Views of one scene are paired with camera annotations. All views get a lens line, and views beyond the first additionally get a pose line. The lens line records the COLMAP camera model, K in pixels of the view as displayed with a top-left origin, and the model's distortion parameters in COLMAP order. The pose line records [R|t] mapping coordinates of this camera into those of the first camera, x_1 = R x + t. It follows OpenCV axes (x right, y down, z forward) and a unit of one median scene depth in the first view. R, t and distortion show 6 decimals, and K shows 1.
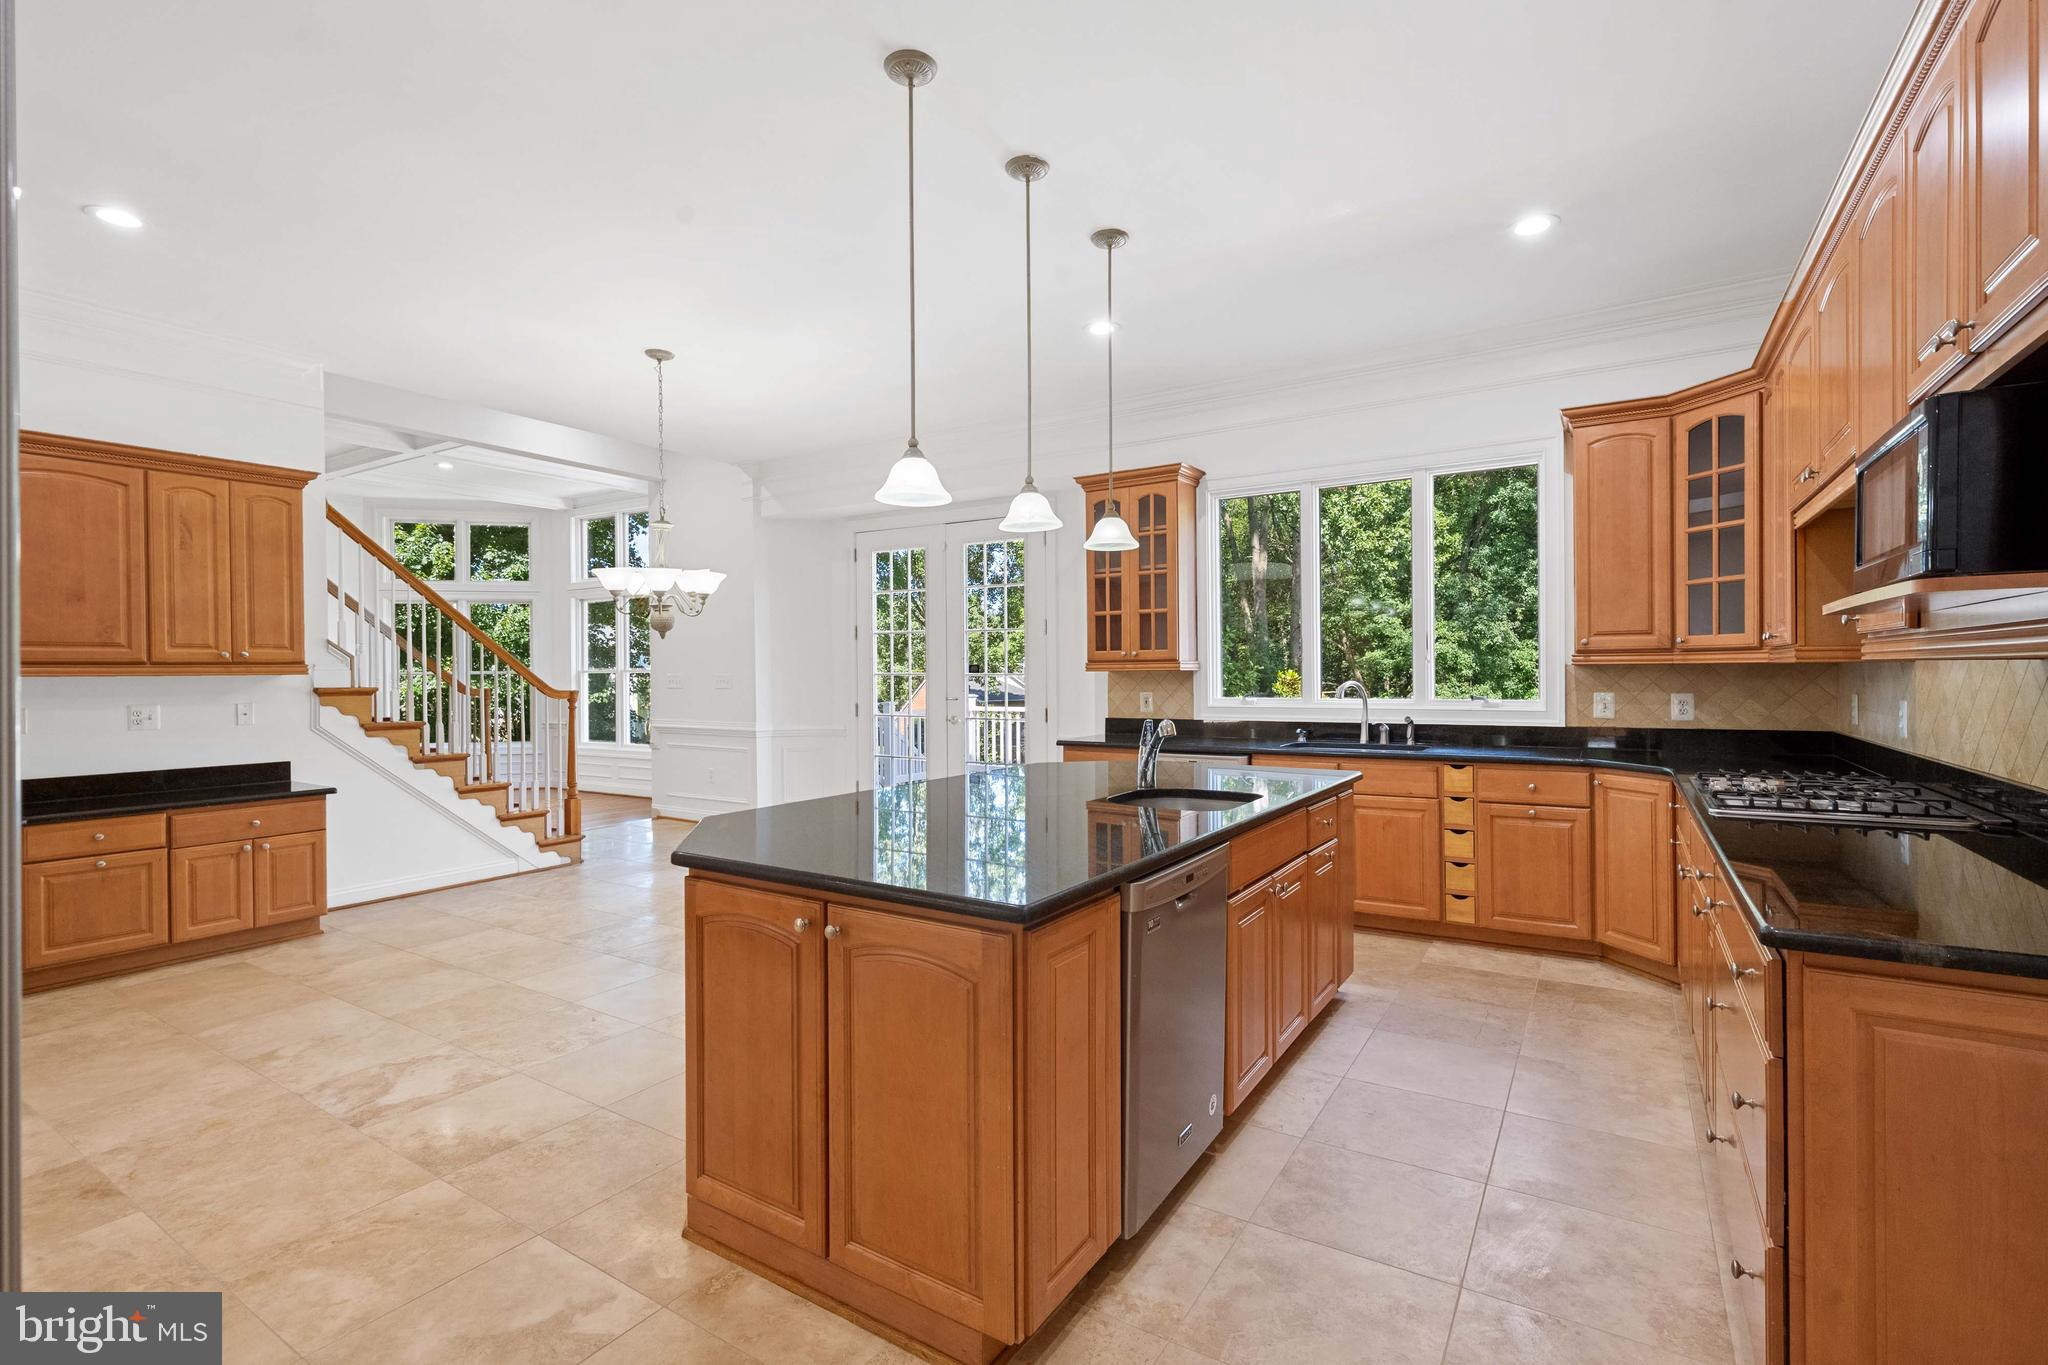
lens RADIAL K [[930.6, 0, 1030.7], [0, 930.6, 672.0], [0, 0, 1]] dist [-0.005465, -0.000212]
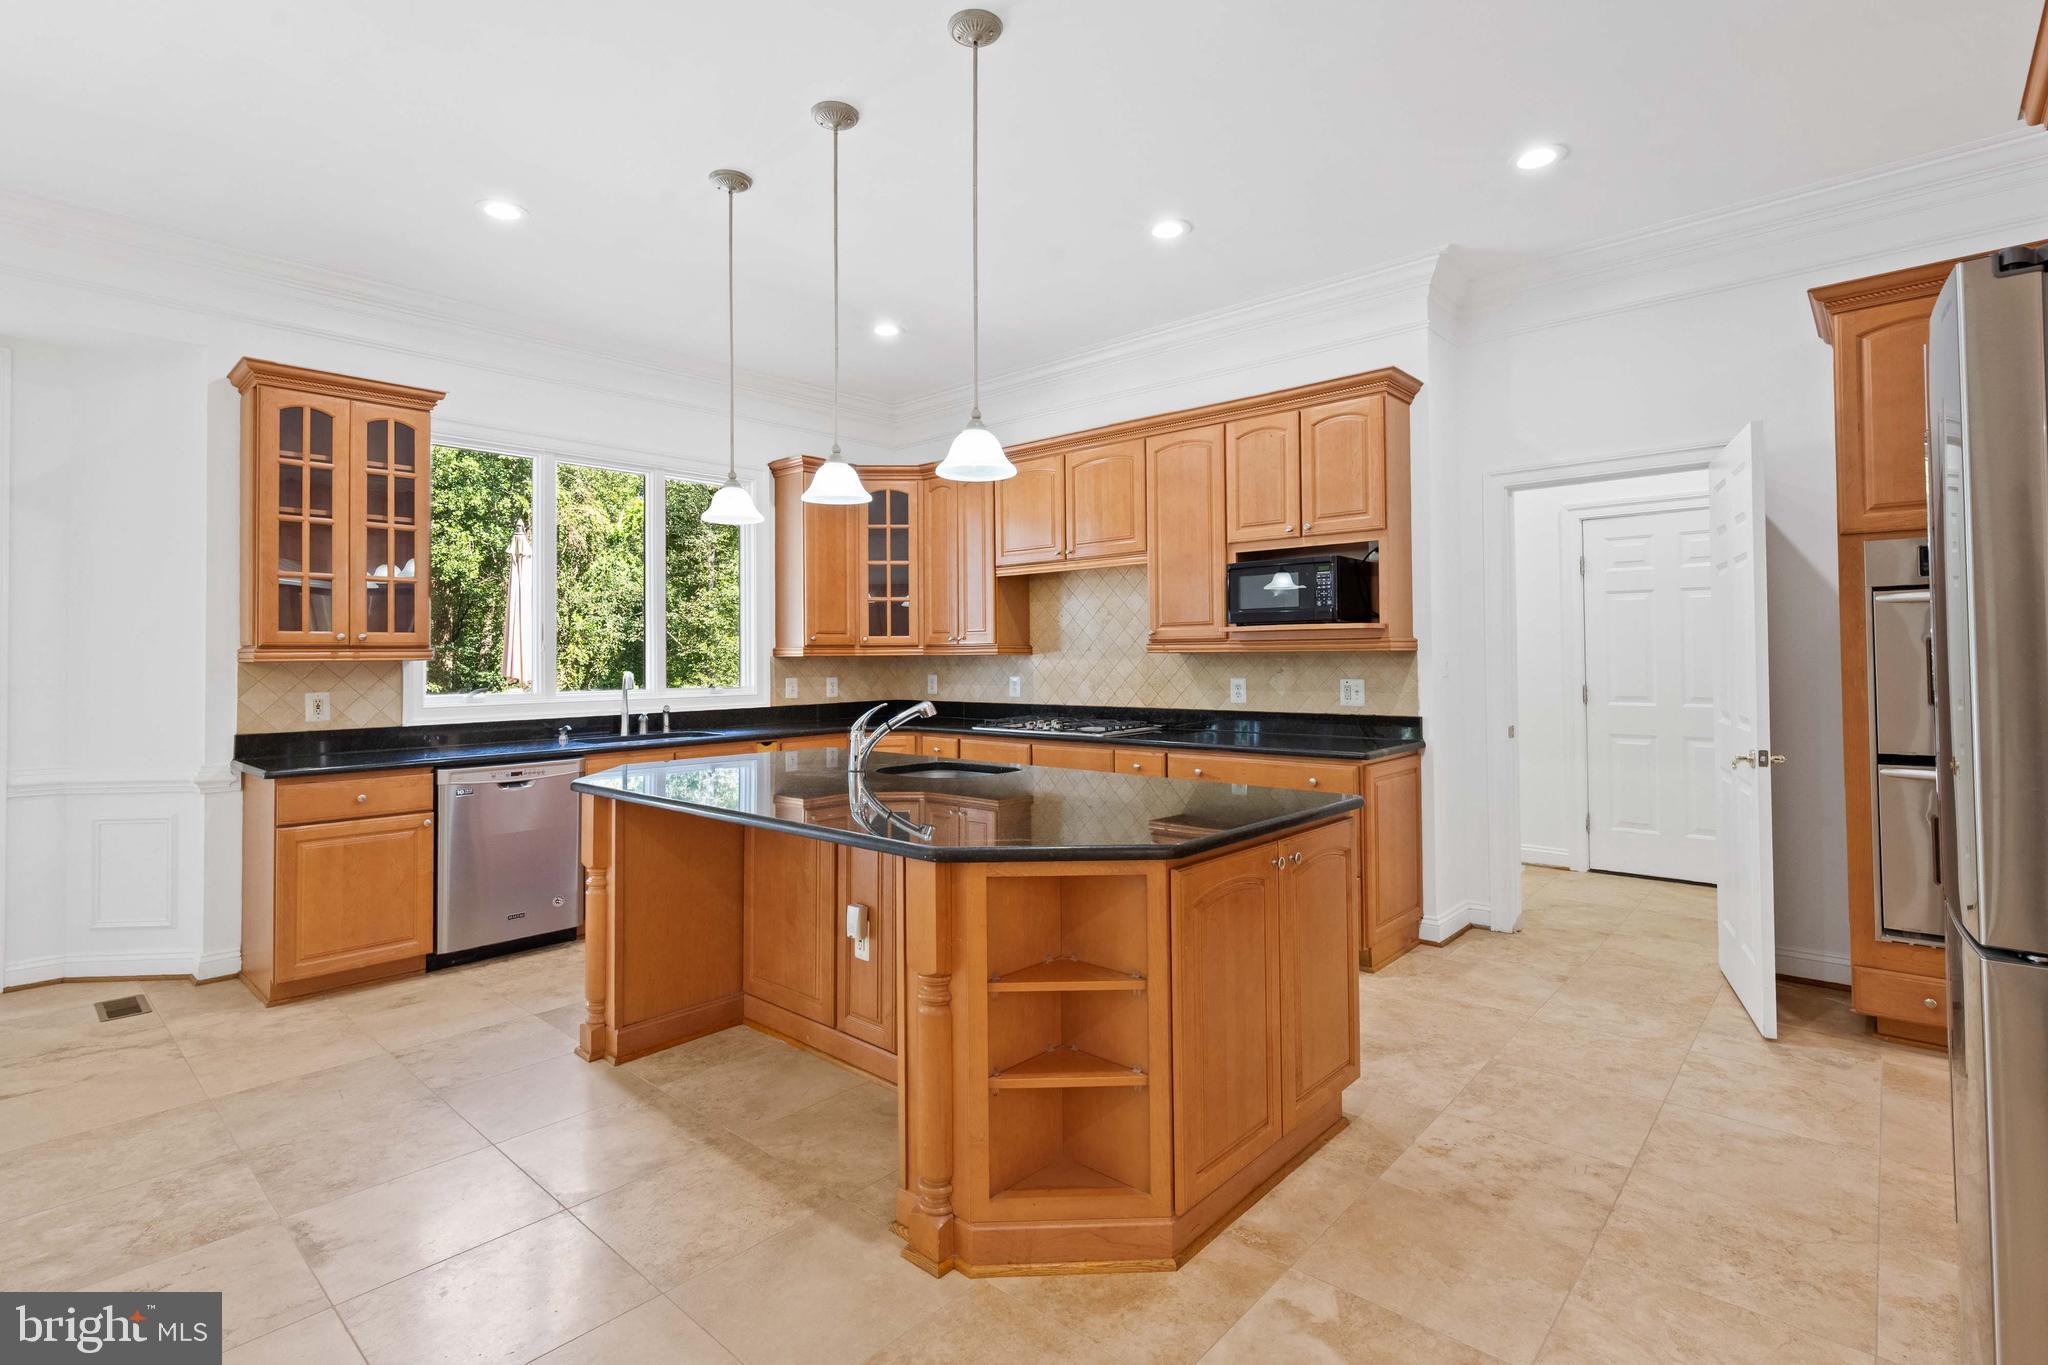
lens RADIAL K [[930.6, 0, 1052.9], [0, 930.6, 643.5], [0, 0, 1]] dist [-0.005465, -0.000212]
pose [[0.153758, 0.019681, 0.987913, -0.556515], [0.006216, 0.999763, -0.020884, 0.003164], [-0.988089, 0.009352, 0.153599, 0.413931]]
